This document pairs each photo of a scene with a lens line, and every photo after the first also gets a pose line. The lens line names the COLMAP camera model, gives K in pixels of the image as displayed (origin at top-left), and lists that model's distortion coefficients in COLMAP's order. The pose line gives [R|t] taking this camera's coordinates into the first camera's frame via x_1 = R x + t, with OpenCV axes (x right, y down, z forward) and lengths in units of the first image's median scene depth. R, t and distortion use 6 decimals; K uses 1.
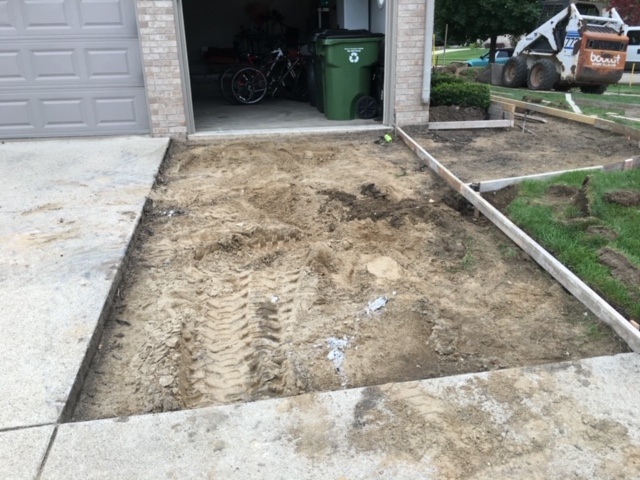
lens RADIAL K [[539.8, 0, 320.7], [0, 539.8, 241.2], [0, 0, 1]] dist [0.117151, -0.178316]
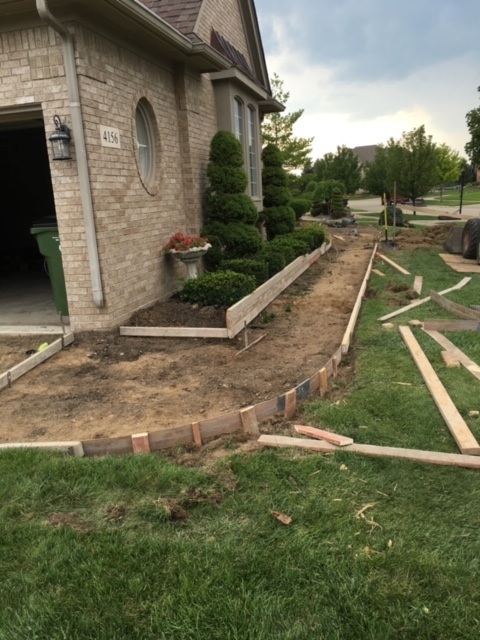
lens RADIAL K [[539.8, 0, 239.6], [0, 539.8, 318.8], [0, 0, 1]] dist [0.117151, -0.178316]
pose [[0.921687, 0.047080, -0.385066, 0.688859], [-0.091365, 0.991031, -0.097521, -0.175198], [0.377021, 0.125066, 0.917722, 0.347450]]
